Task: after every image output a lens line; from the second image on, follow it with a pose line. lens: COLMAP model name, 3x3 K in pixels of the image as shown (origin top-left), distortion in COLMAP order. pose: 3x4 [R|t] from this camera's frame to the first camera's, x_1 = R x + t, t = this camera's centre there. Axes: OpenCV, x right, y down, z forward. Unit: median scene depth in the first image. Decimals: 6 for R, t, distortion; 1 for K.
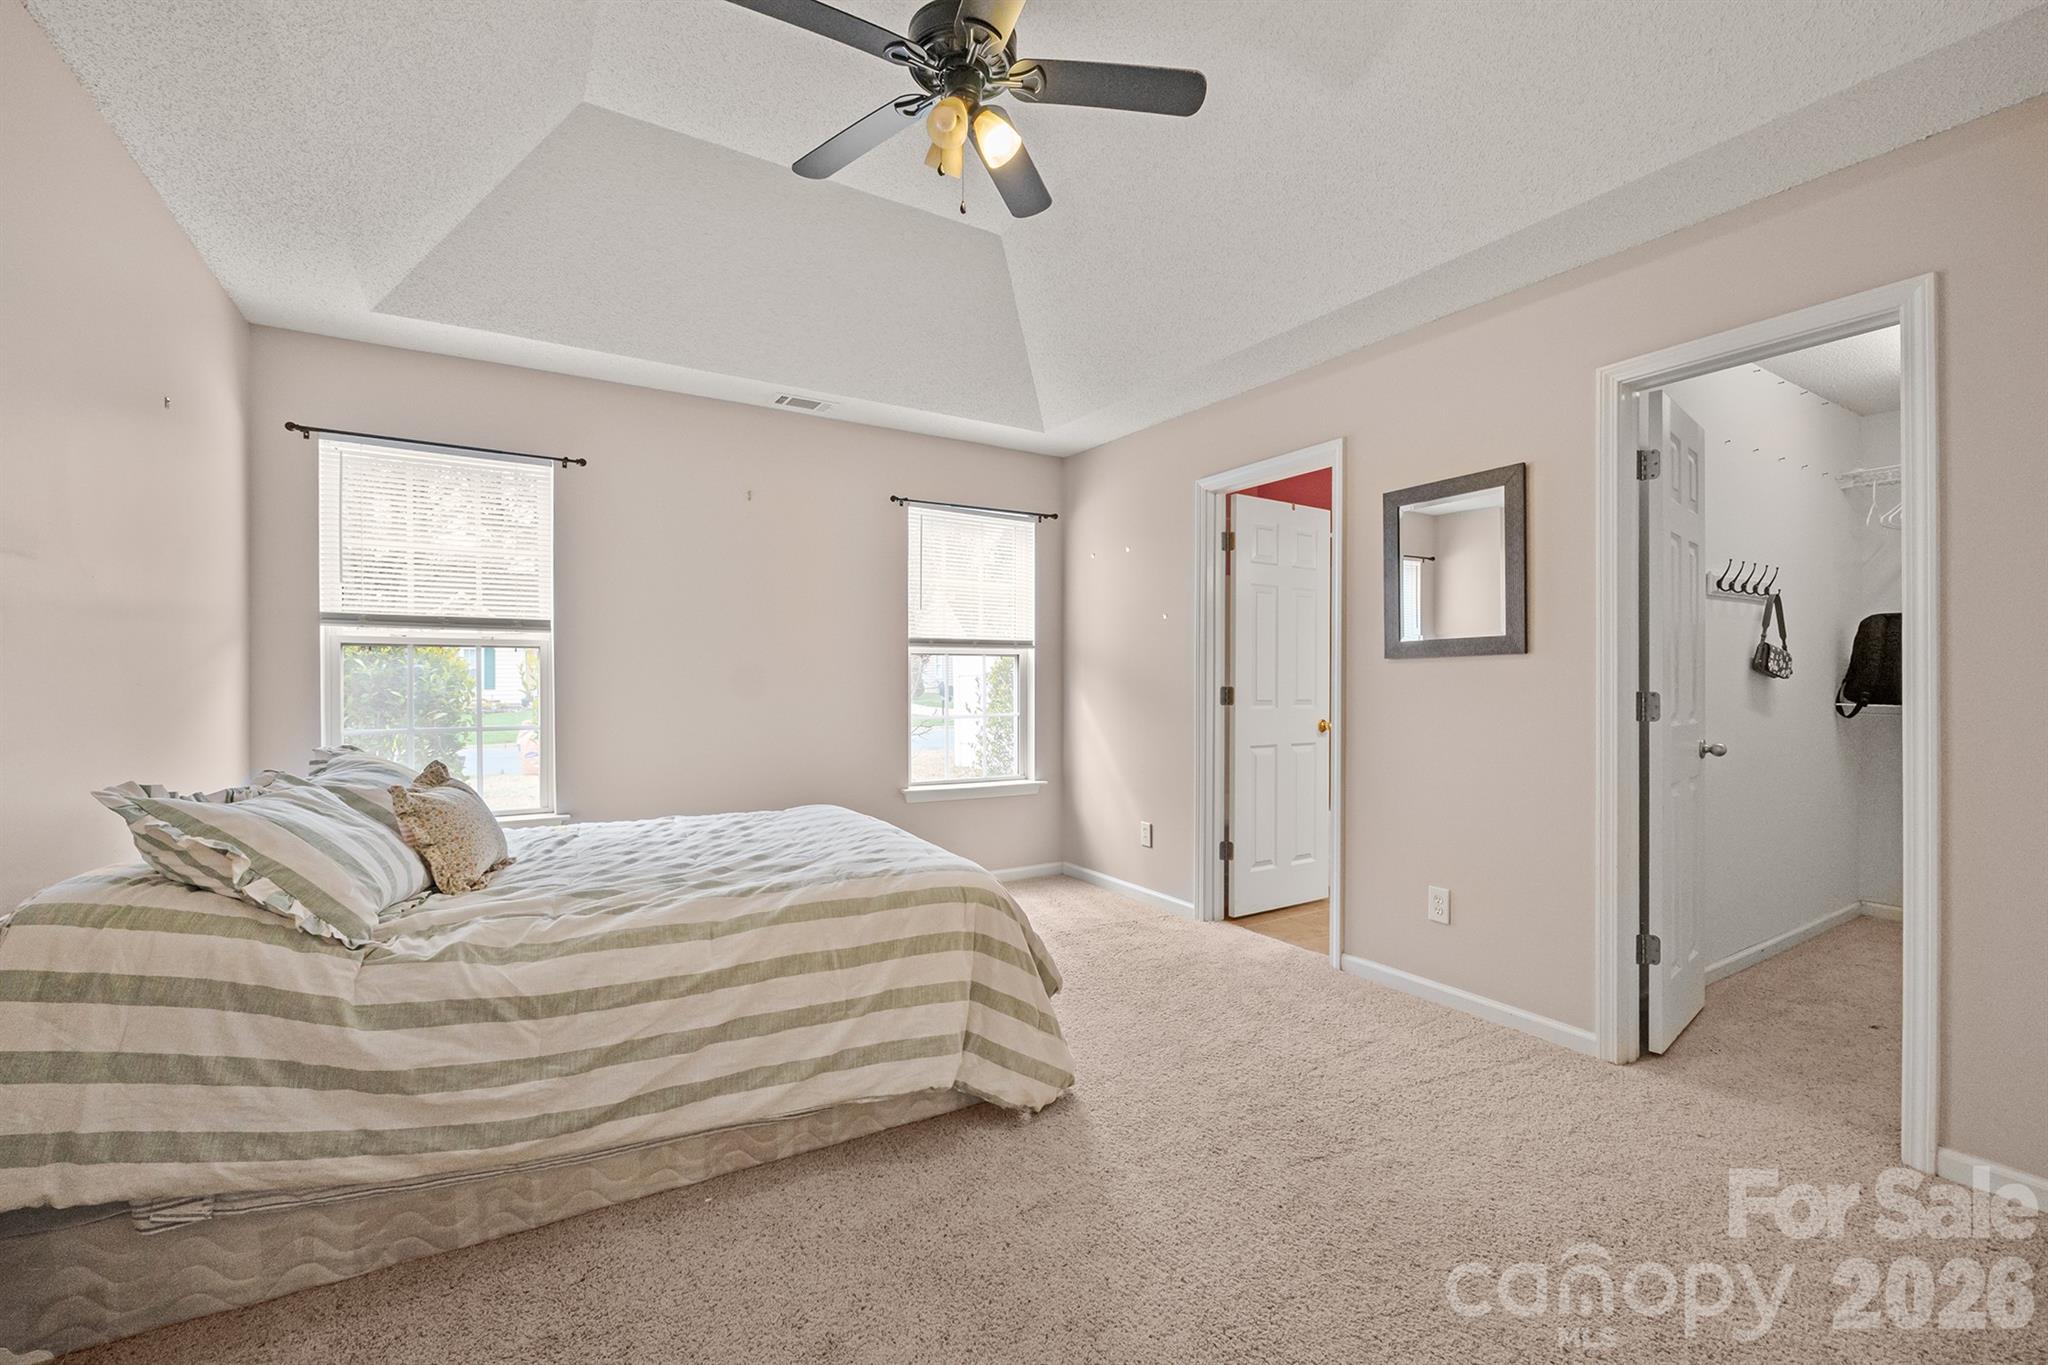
lens RADIAL K [[862.4, 0, 1025.7], [0, 862.4, 671.0], [0, 0, 1]] dist [-0.004209, -0.000364]
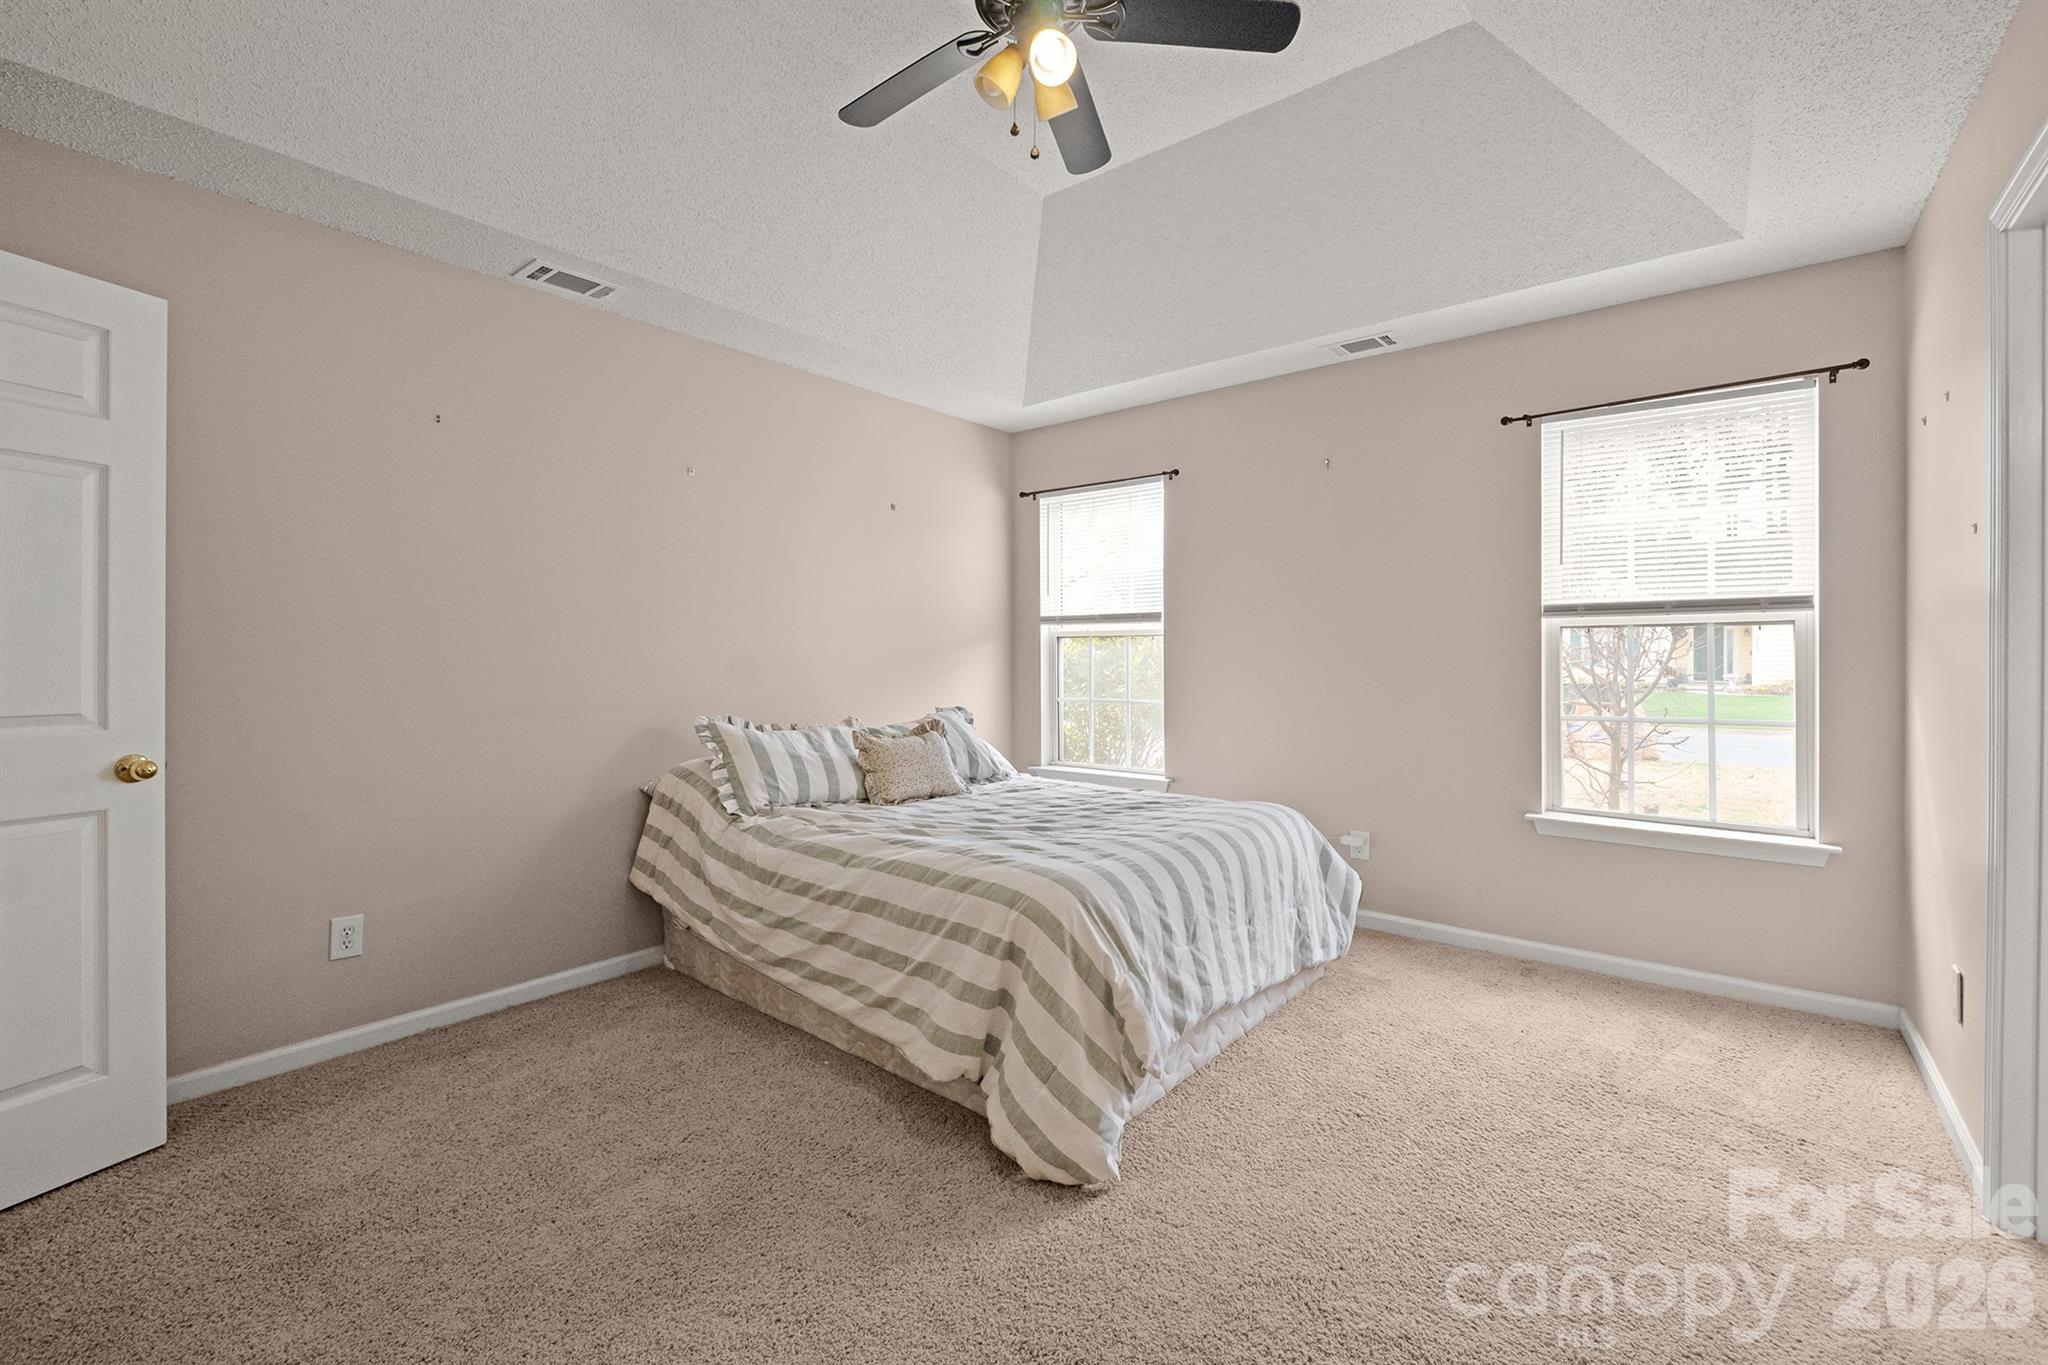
lens RADIAL K [[867.0, 0, 1018.6], [0, 867.0, 641.1], [0, 0, 1]] dist [-0.013076, -0.000055]
pose [[0.323633, -0.021207, -0.945945, 0.672319], [0.009535, 0.999771, -0.019152, 0.001333], [0.946135, -0.002821, 0.323761, 0.585924]]
